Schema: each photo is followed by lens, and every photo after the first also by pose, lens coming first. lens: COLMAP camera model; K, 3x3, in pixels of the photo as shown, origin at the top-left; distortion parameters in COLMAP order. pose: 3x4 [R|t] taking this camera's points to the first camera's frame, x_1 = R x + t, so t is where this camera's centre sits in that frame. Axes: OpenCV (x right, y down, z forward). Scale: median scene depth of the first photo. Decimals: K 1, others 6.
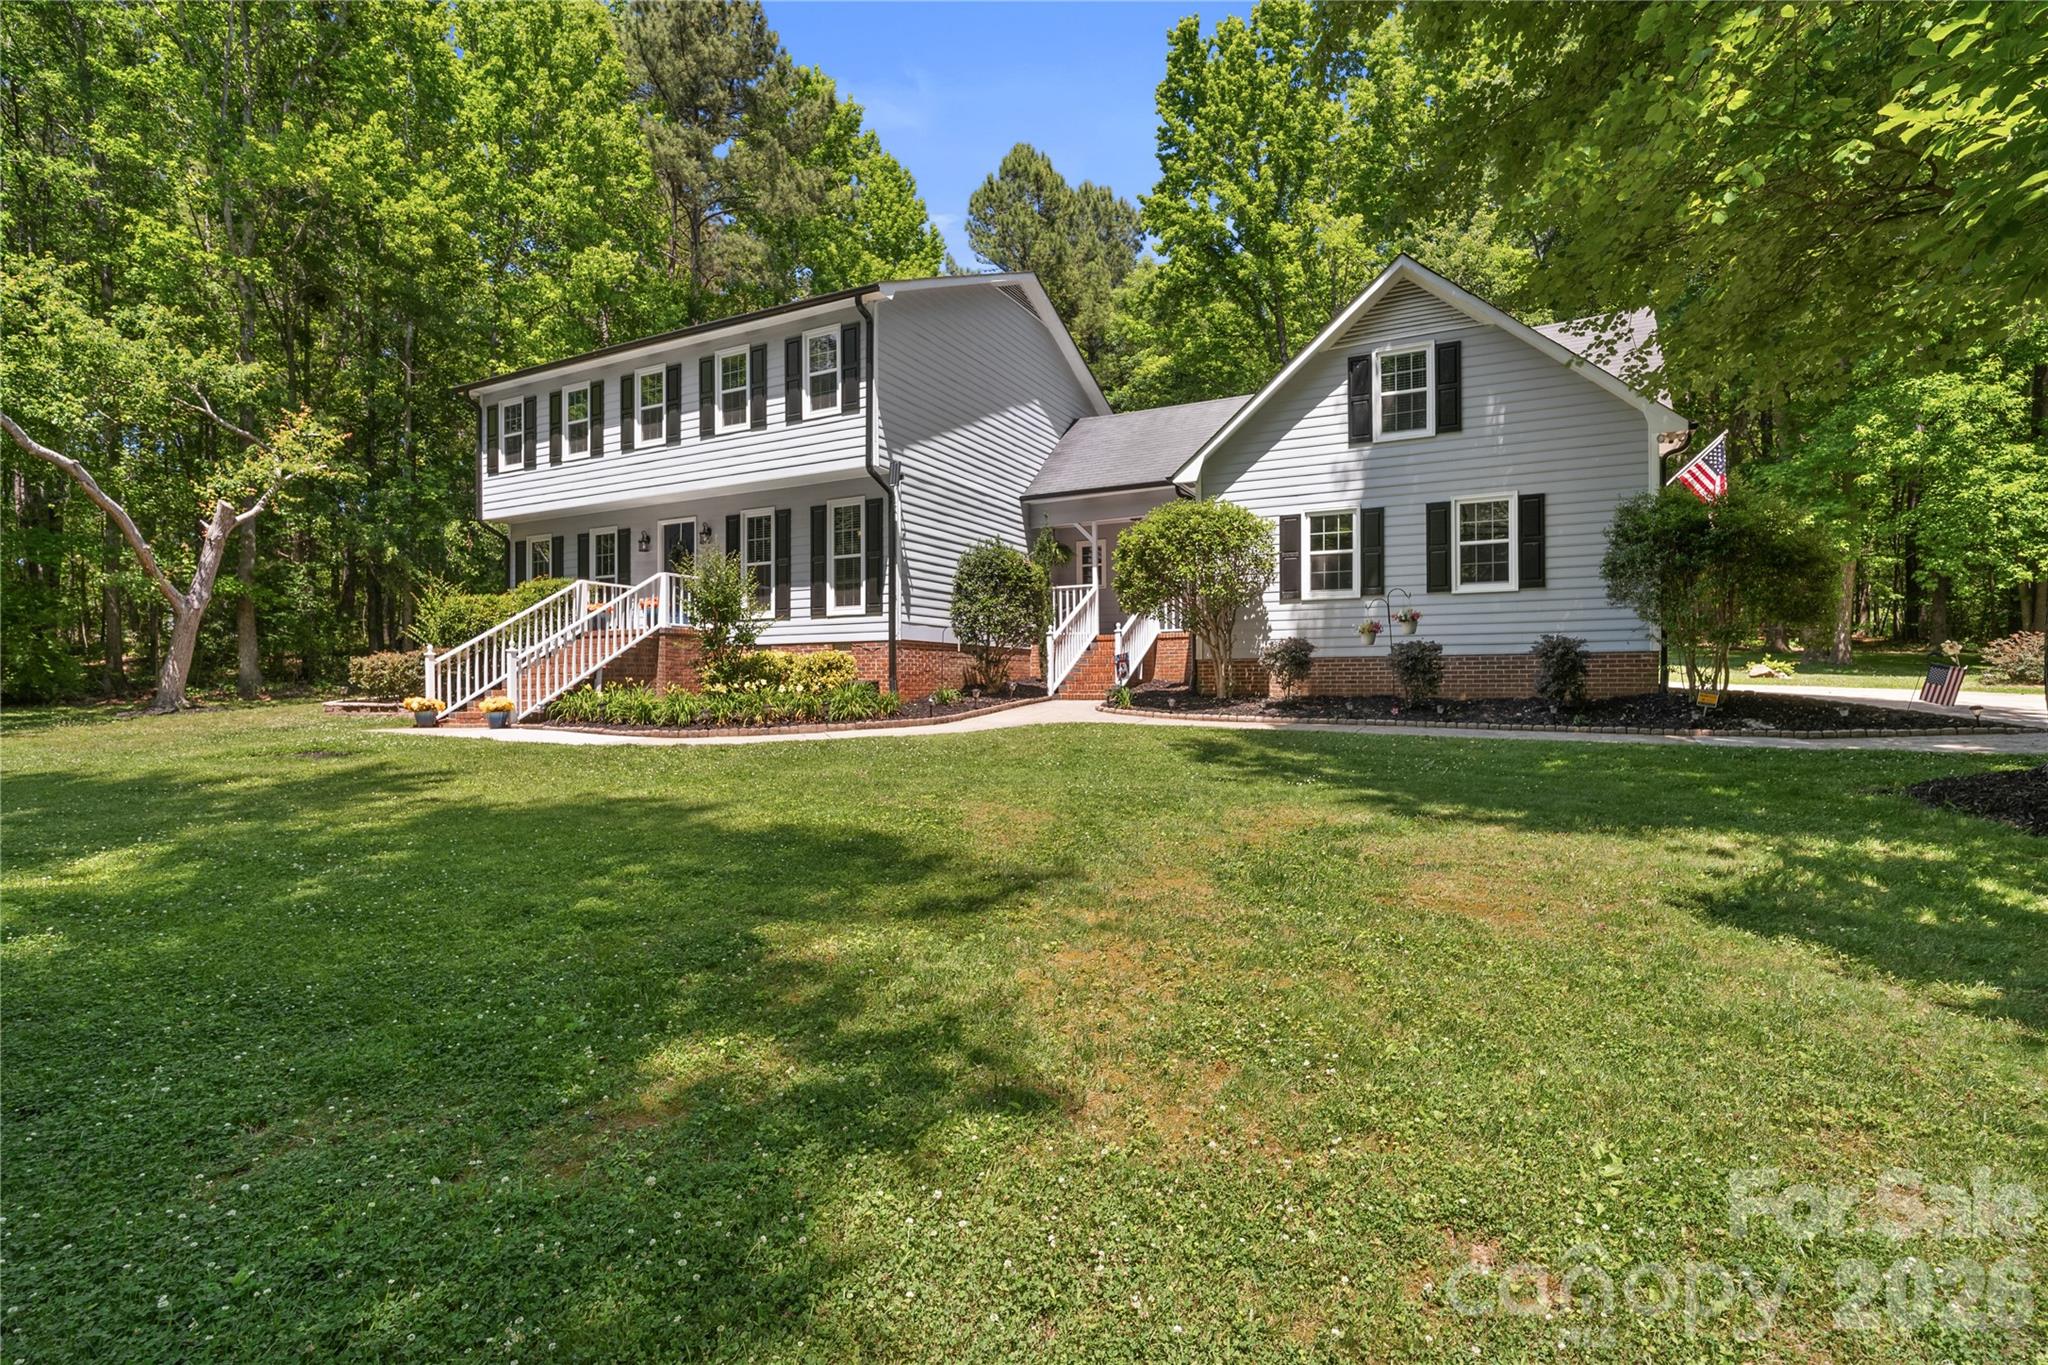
lens RADIAL K [[917.1, 0, 1021.3], [0, 917.1, 665.0], [0, 0, 1]] dist [-0.011404, 0.000026]
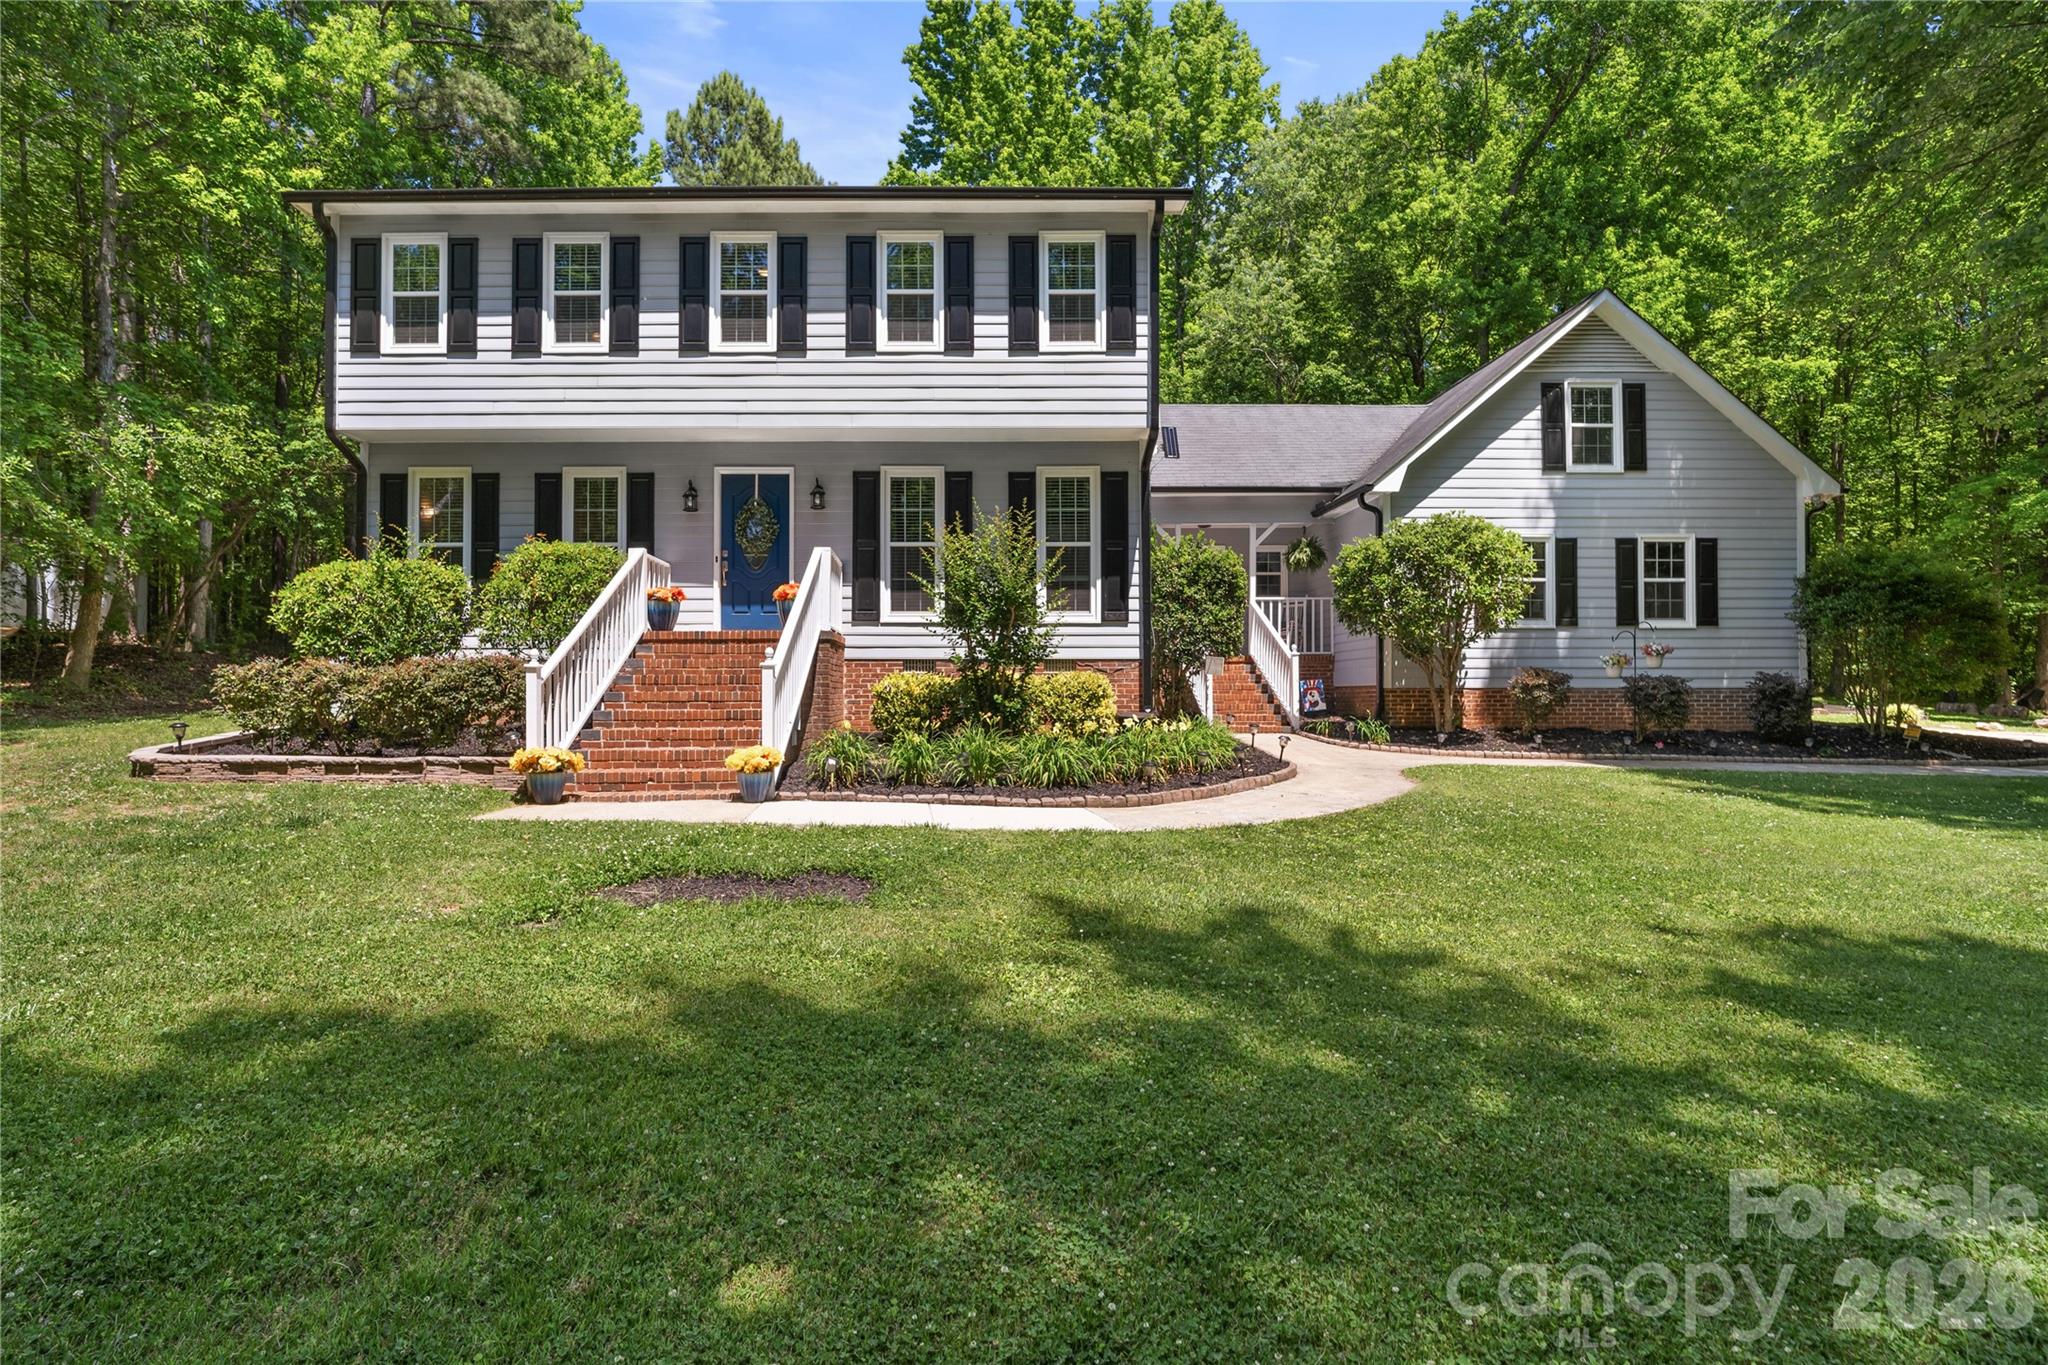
lens RADIAL K [[974.6, 0, 1022.1], [0, 974.6, 671.4], [0, 0, 1]] dist [-0.009185, 0.000663]
pose [[0.890968, 0.019845, 0.453632, -0.605480], [-0.011637, 0.999714, -0.020877, 0.000952], [-0.453916, 0.013321, 0.890945, 0.330784]]
